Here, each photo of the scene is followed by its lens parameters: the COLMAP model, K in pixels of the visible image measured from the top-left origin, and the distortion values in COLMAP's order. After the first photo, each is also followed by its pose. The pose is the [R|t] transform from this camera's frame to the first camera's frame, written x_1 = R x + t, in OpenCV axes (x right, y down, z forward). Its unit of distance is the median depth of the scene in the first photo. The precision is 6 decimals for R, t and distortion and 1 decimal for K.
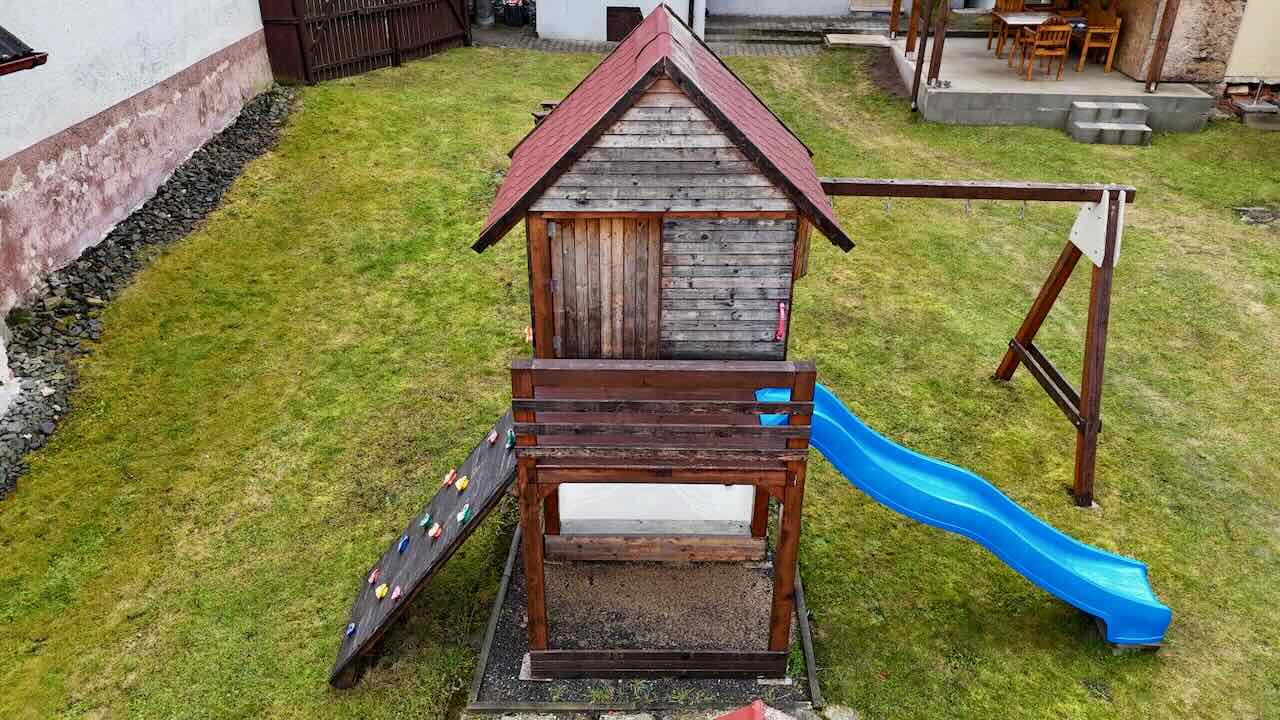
lens RADIAL K [[930.2, 0, 640.0], [0, 930.2, 360.0], [0, 0, 1]] dist [0.065448, -0.051759]
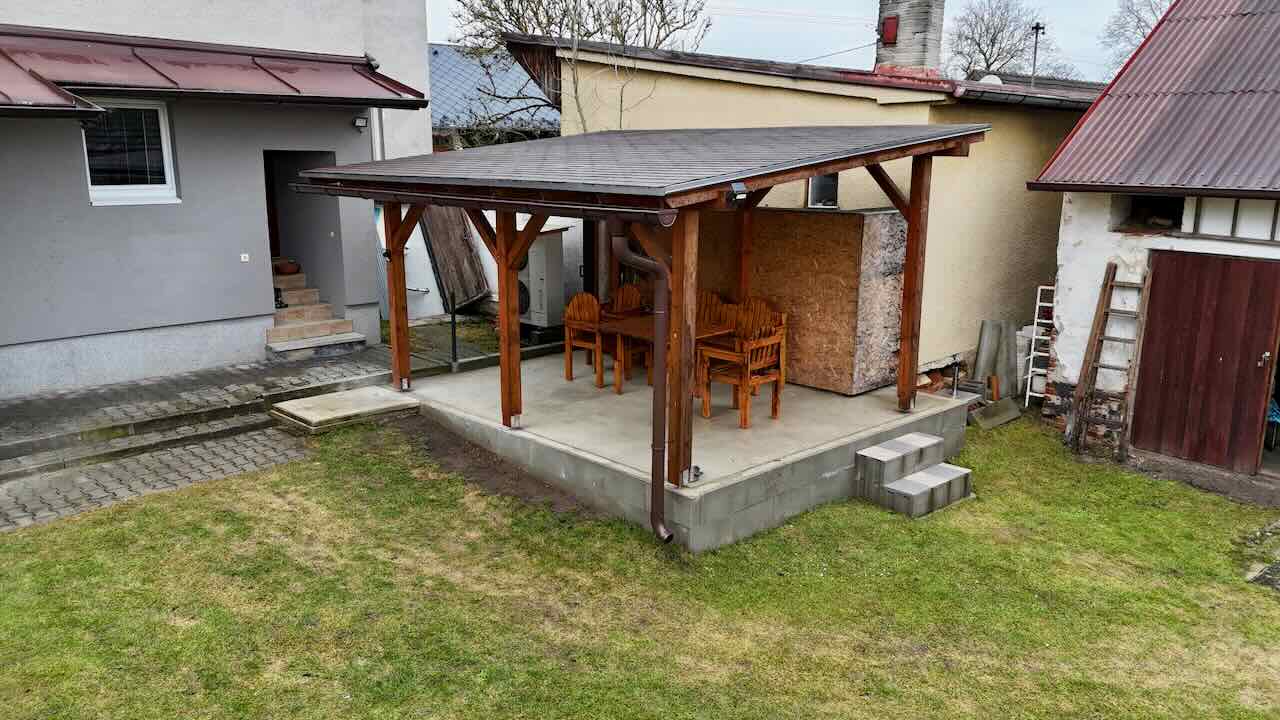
lens RADIAL K [[930.2, 0, 640.0], [0, 930.2, 360.0], [0, 0, 1]] dist [0.065448, -0.051759]
pose [[0.656126, -0.169673, 0.735329, -0.051600], [0.366312, 0.923512, -0.113761, -0.299532], [-0.659783, 0.344002, 0.668094, 0.654080]]
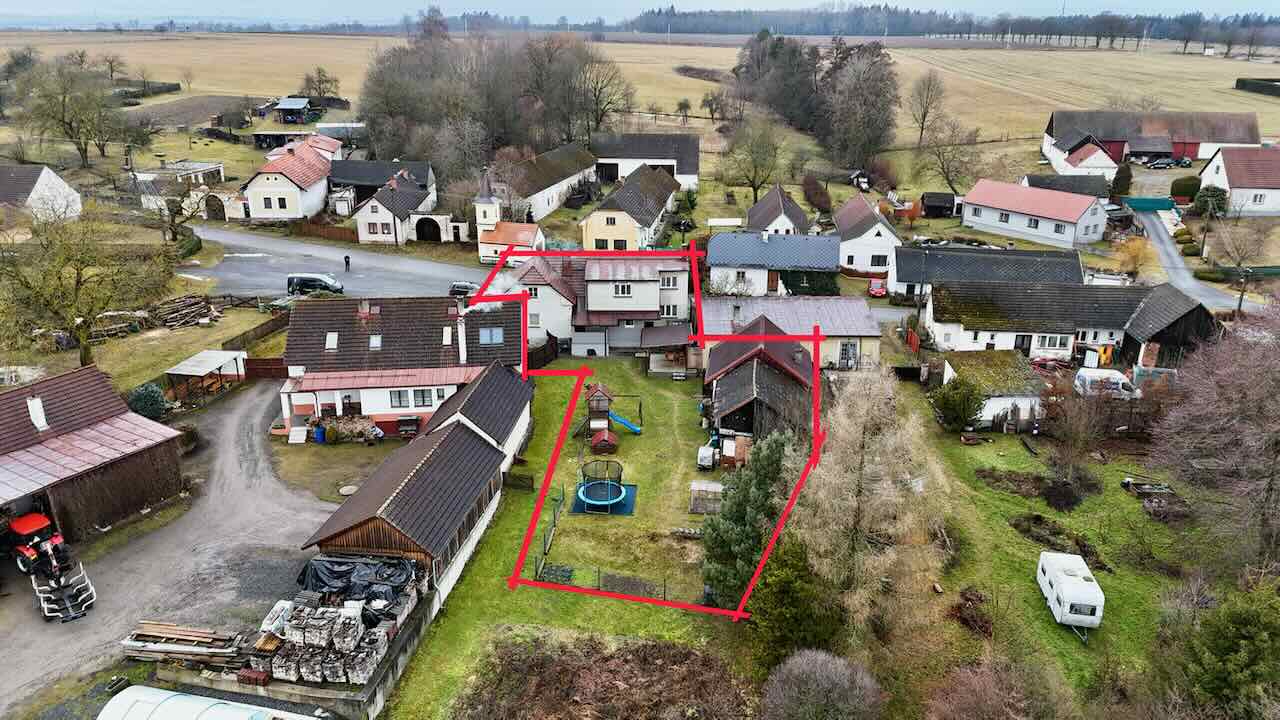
lens RADIAL K [[930.2, 0, 640.0], [0, 930.2, 360.0], [0, 0, 1]] dist [0.065448, -0.051759]
pose [[0.997994, -0.026924, 0.057294, -0.049134], [0.035540, 0.987254, -0.155131, 0.478756], [-0.052387, 0.156856, 0.986231, -4.279512]]
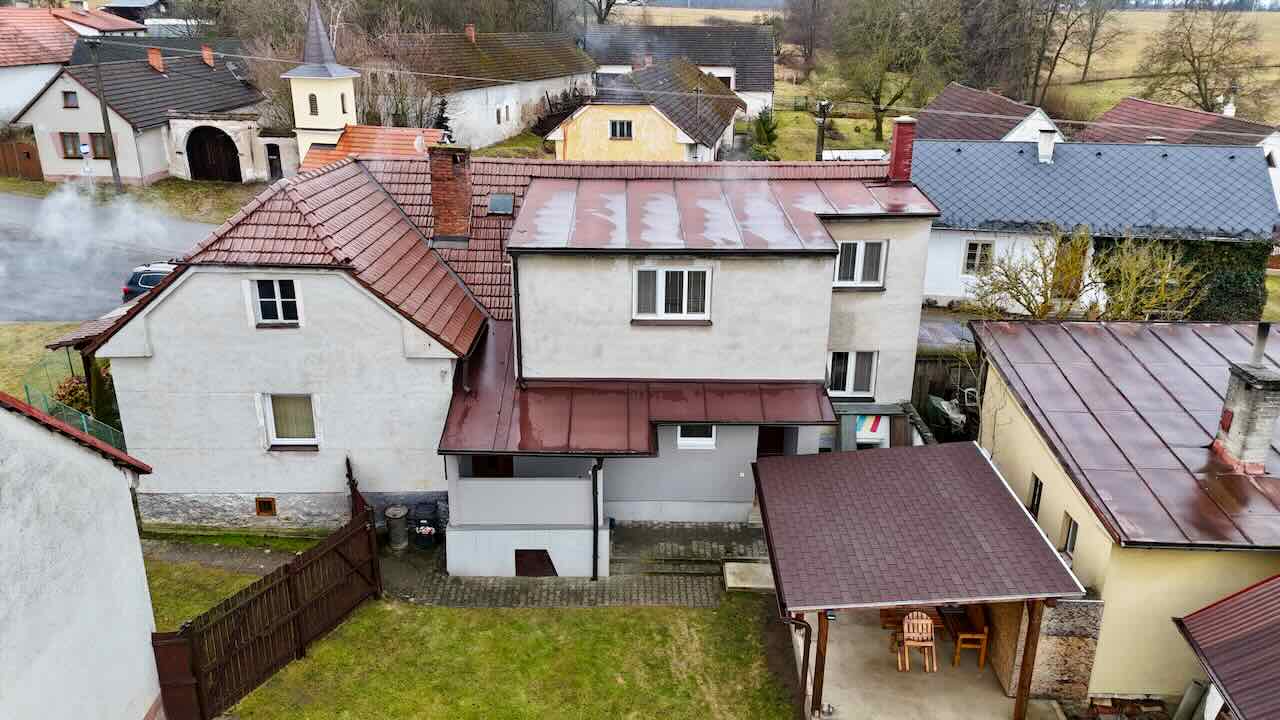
lens RADIAL K [[930.2, 0, 640.0], [0, 930.2, 360.0], [0, 0, 1]] dist [0.065448, -0.051759]
pose [[0.998687, -0.019371, 0.047430, 0.072373], [0.026627, 0.987161, -0.157491, -0.513550], [-0.043771, 0.158547, 0.986381, -0.082090]]
